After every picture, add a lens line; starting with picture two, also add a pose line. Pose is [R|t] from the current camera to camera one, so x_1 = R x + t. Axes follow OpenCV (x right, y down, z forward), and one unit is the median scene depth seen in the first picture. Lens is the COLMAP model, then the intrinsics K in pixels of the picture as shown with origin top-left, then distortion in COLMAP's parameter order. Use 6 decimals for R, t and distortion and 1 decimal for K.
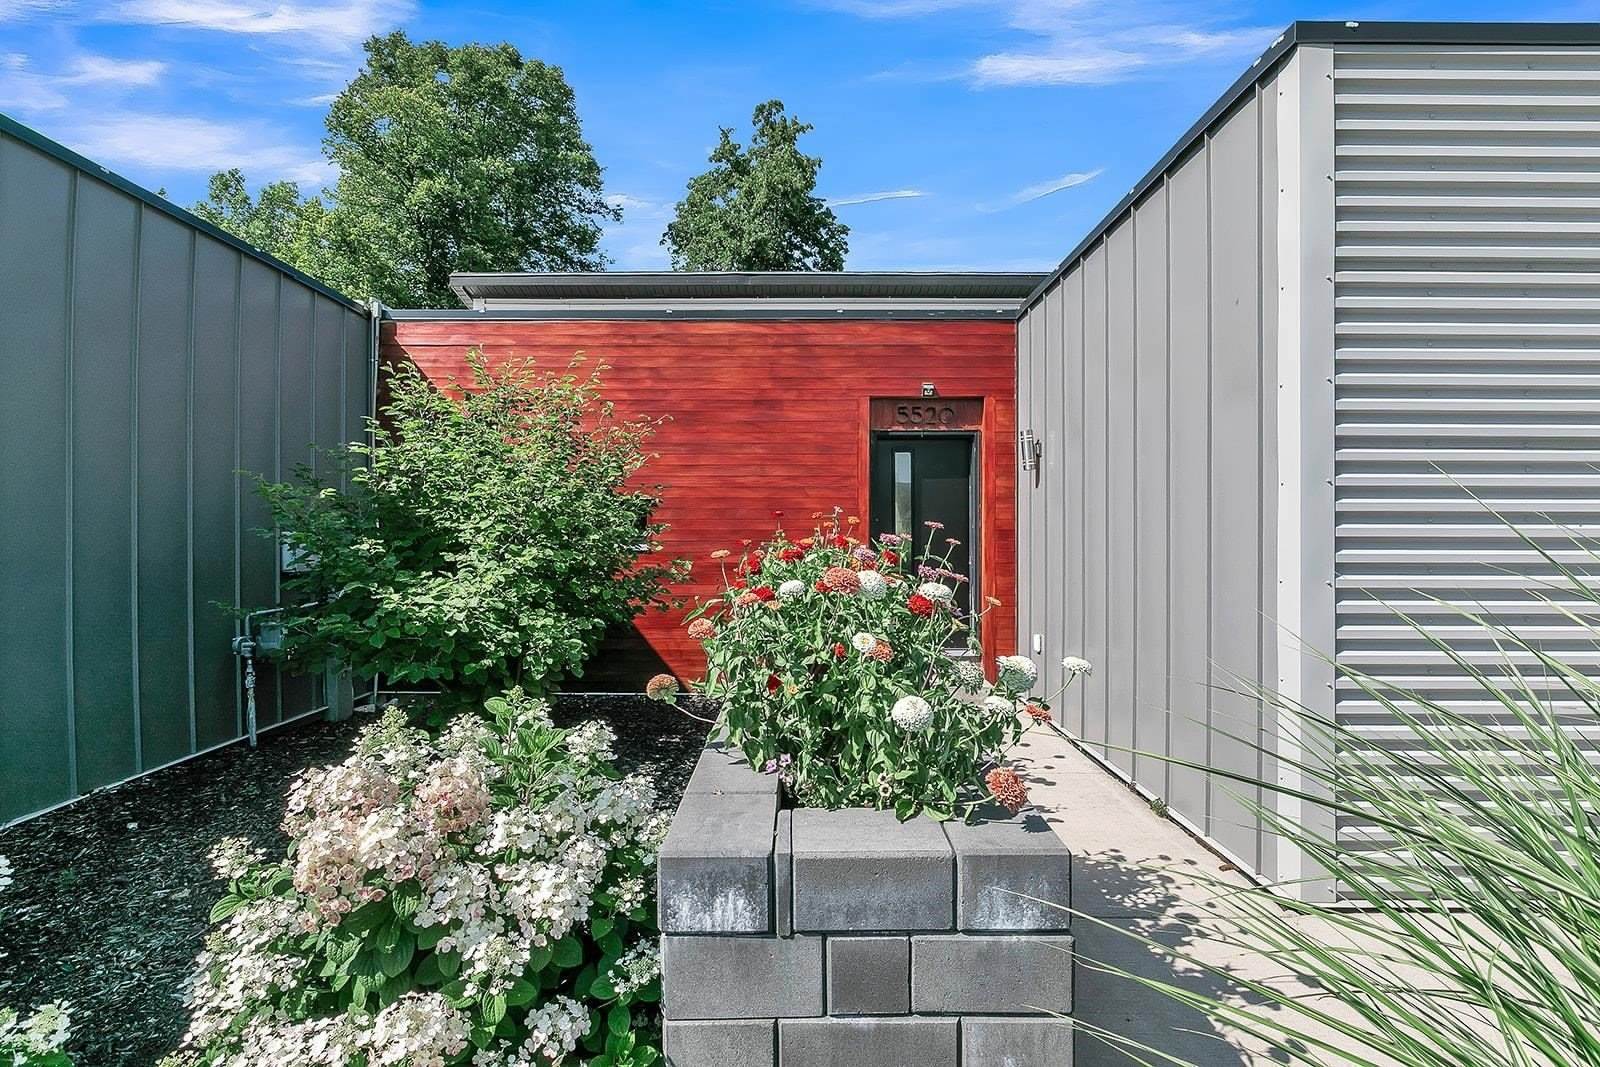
lens RADIAL K [[769.5, 0, 800.0], [0, 769.5, 533.5], [0, 0, 1]] dist [-0.002215, -0.000259]
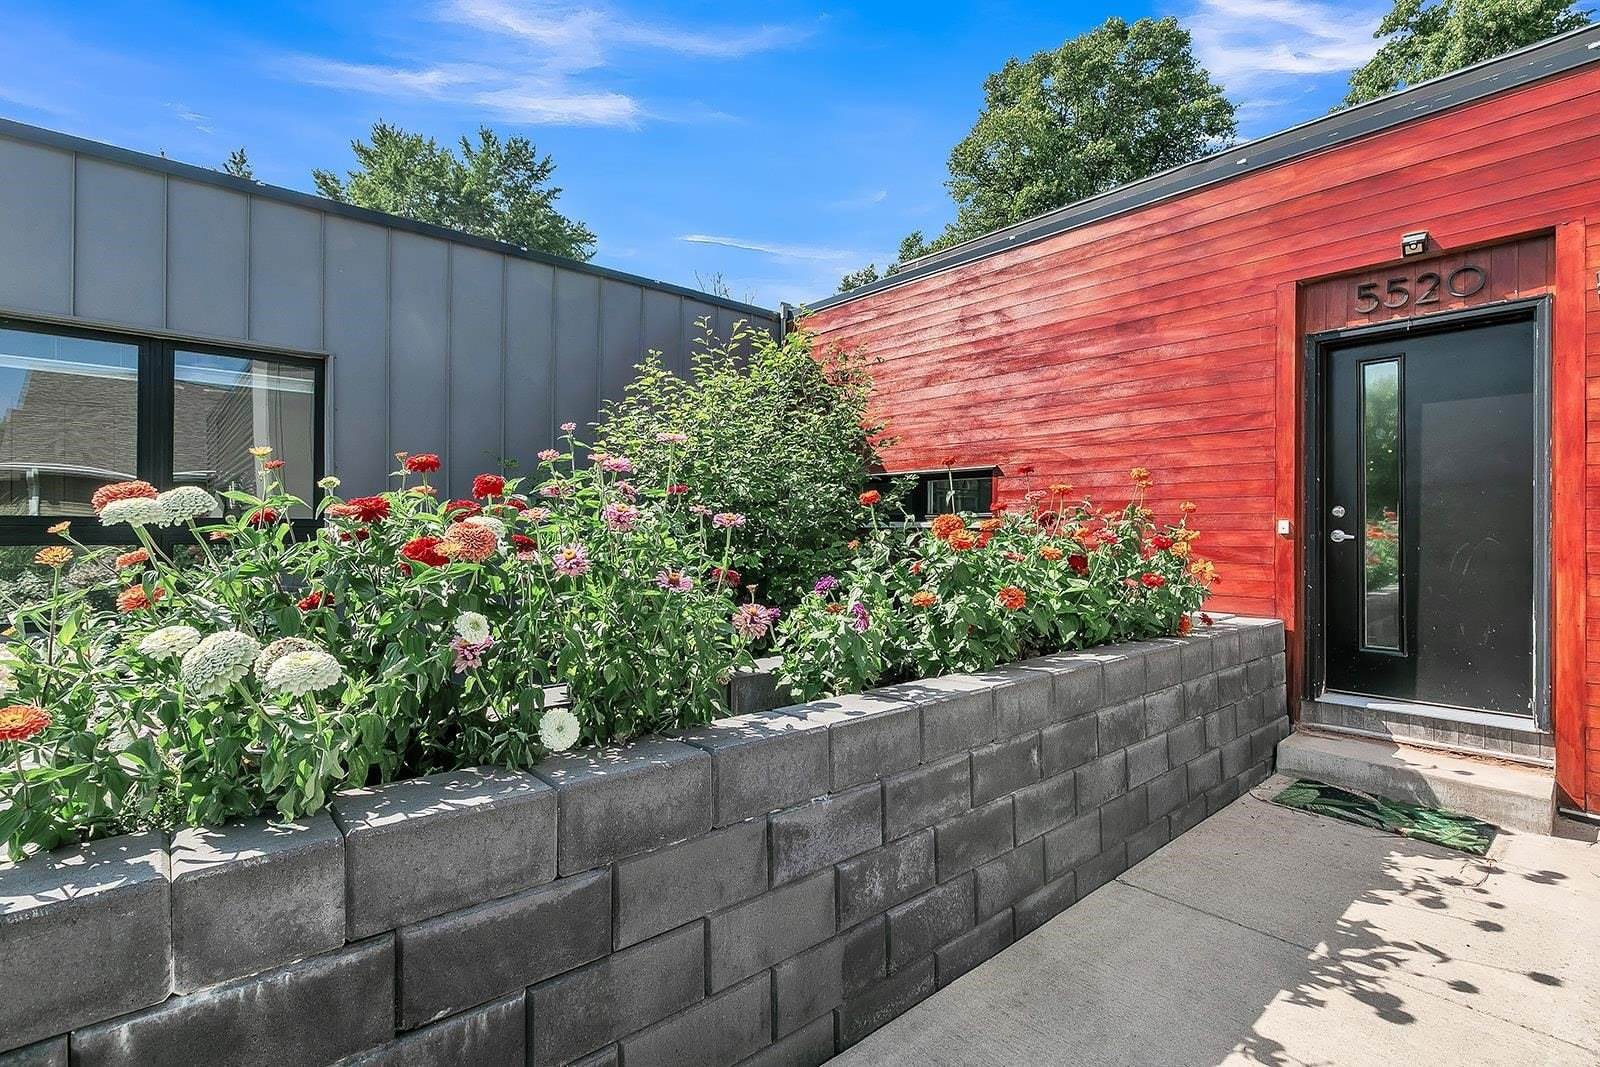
lens RADIAL K [[753.2, 0, 800.0], [0, 753.2, 533.5], [0, 0, 1]] dist [-0.002283, 0.000461]
pose [[0.655279, 0.005287, -0.755368, 0.283822], [-0.001560, 0.999983, 0.005646, 0.023252], [0.755385, -0.002522, 0.655276, 0.290175]]
